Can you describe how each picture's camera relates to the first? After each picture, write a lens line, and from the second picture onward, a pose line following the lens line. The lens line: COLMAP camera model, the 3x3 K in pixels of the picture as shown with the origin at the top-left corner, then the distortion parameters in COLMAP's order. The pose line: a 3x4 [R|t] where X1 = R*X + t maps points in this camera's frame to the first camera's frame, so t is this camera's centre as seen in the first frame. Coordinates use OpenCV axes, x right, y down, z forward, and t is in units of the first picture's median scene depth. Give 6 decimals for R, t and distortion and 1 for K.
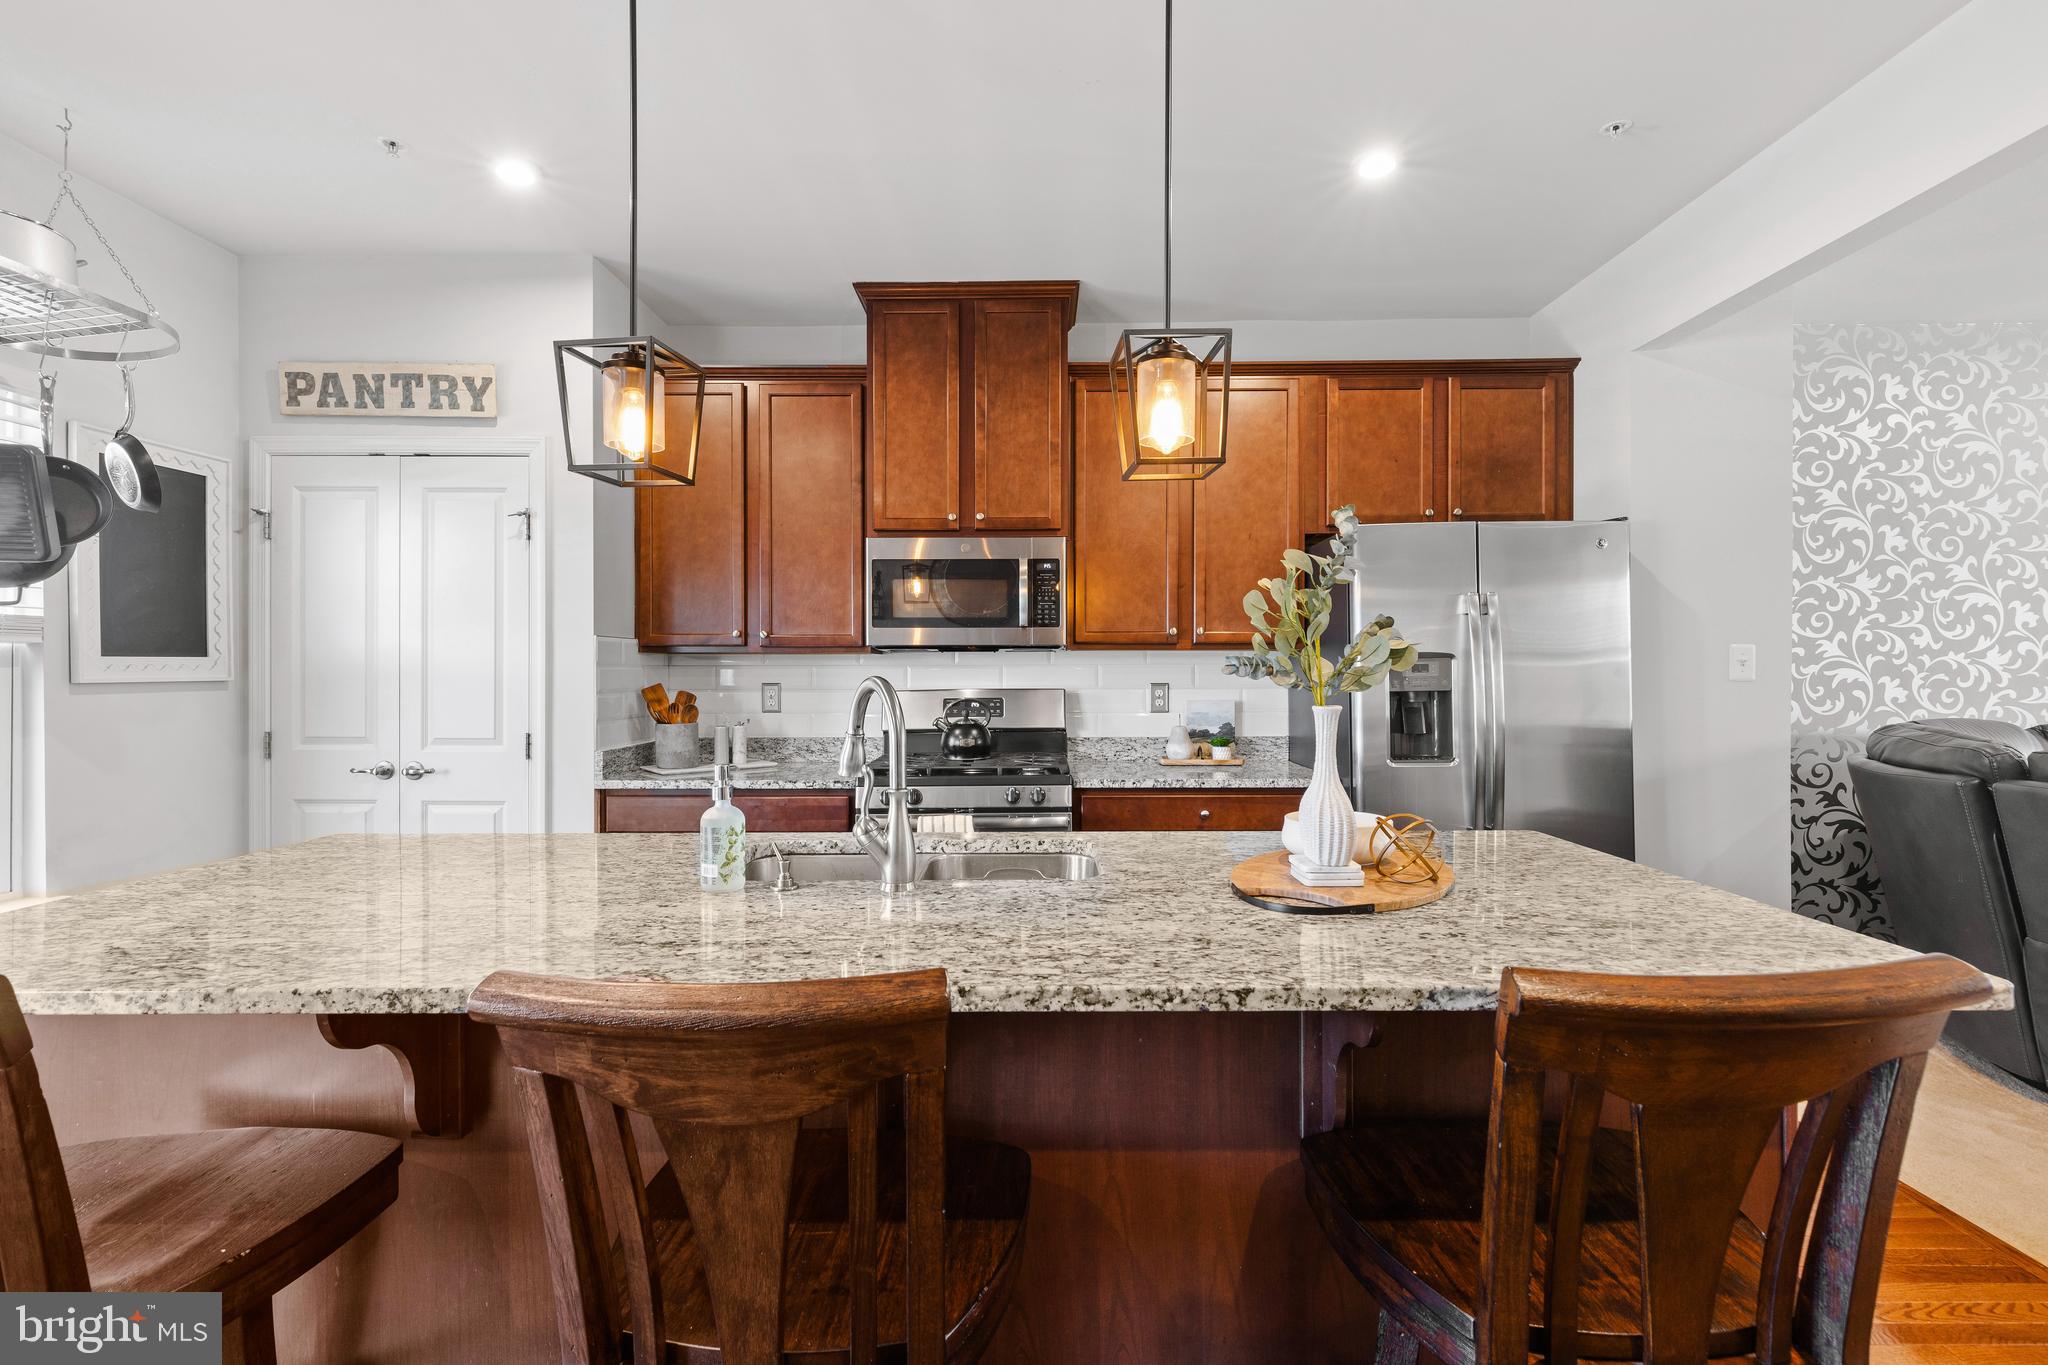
lens RADIAL K [[916.4, 0, 1026.4], [0, 916.4, 671.2], [0, 0, 1]] dist [0.004617, -0.000317]
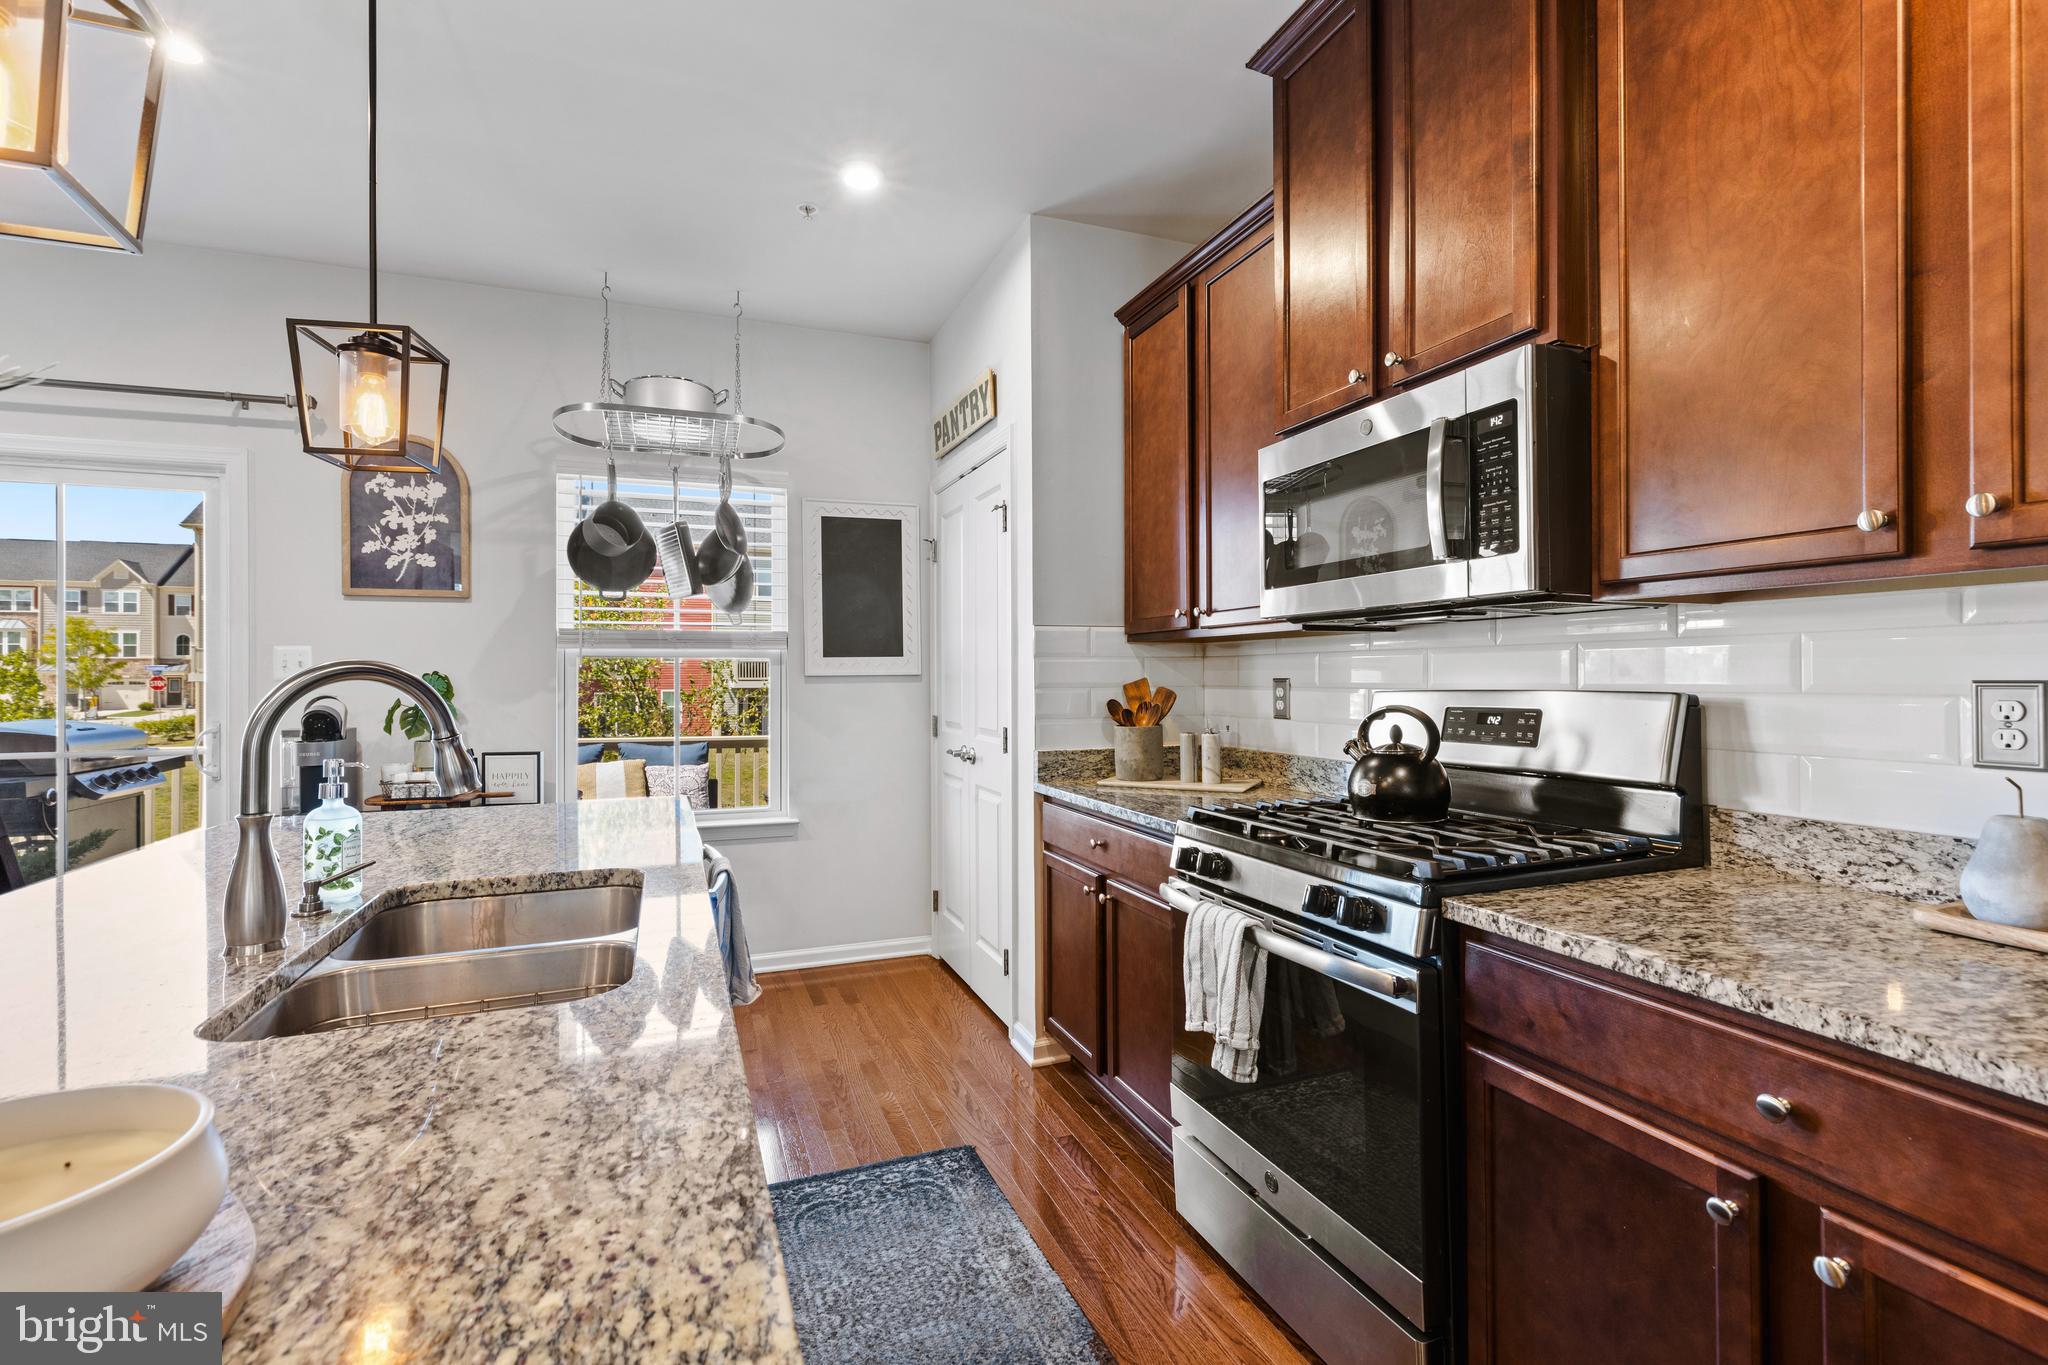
lens RADIAL K [[922.6, 0, 1027.5], [0, 922.6, 676.9], [0, 0, 1]] dist [0.004504, 0.000471]
pose [[0.370417, 0.000458, -0.928866, 0.350957], [0.004910, 0.999985, 0.002451, 0.009958], [0.928853, -0.005468, 0.370409, 0.590885]]
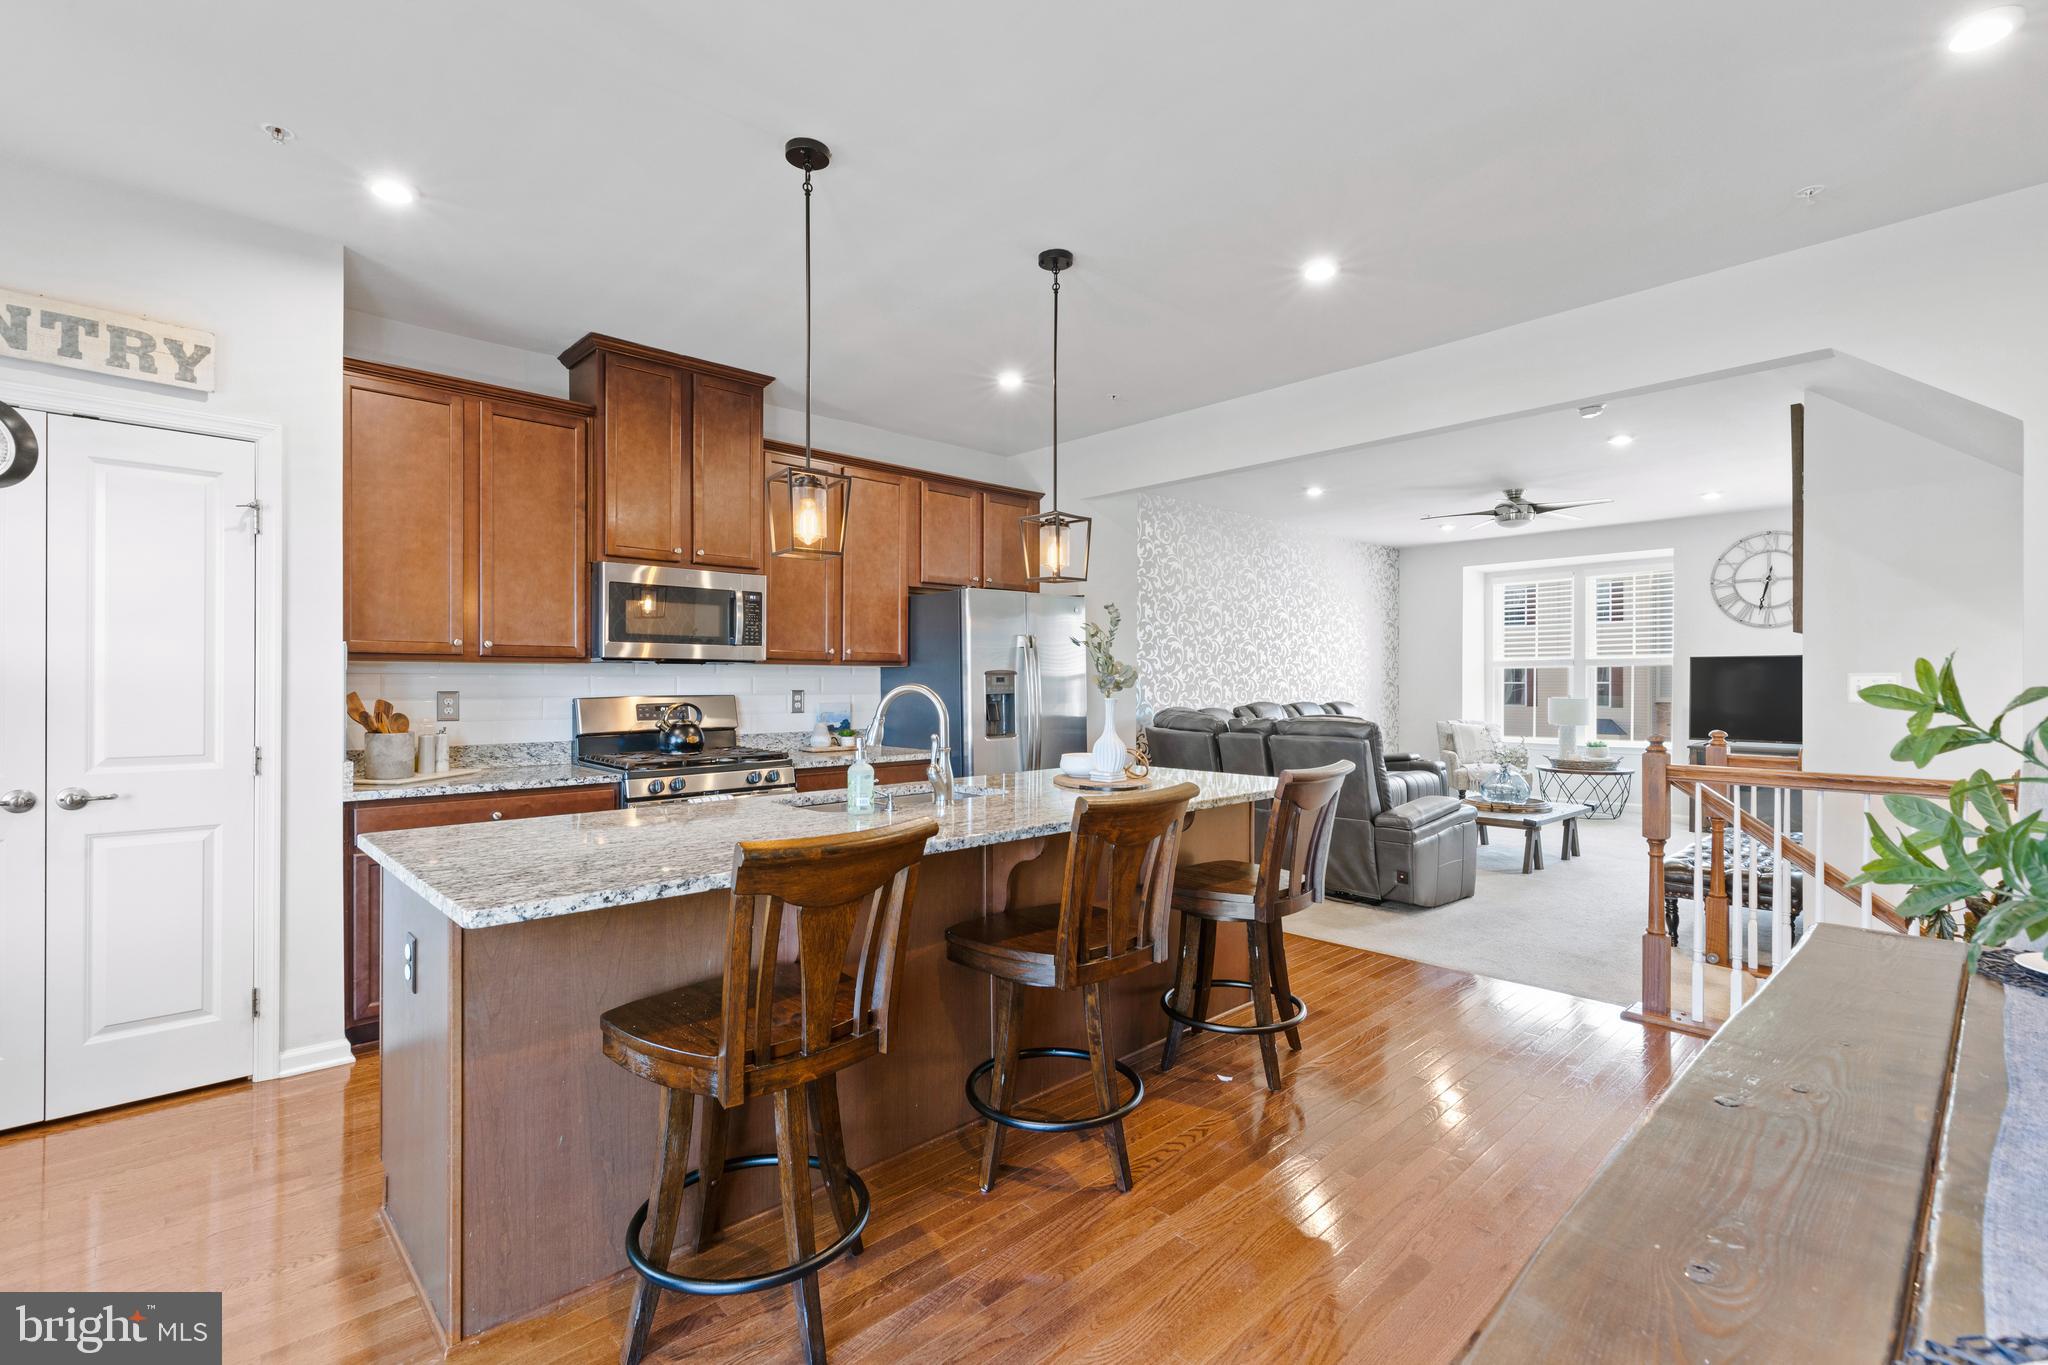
lens RADIAL K [[923.3, 0, 1025.8], [0, 923.3, 682.0], [0, 0, 1]] dist [0.003543, 0.000280]
pose [[0.717922, 0.002629, 0.696118, -0.572342], [-0.002829, 0.999996, -0.000859, 0.001845], [-0.696117, -0.001353, 0.717927, -0.172242]]
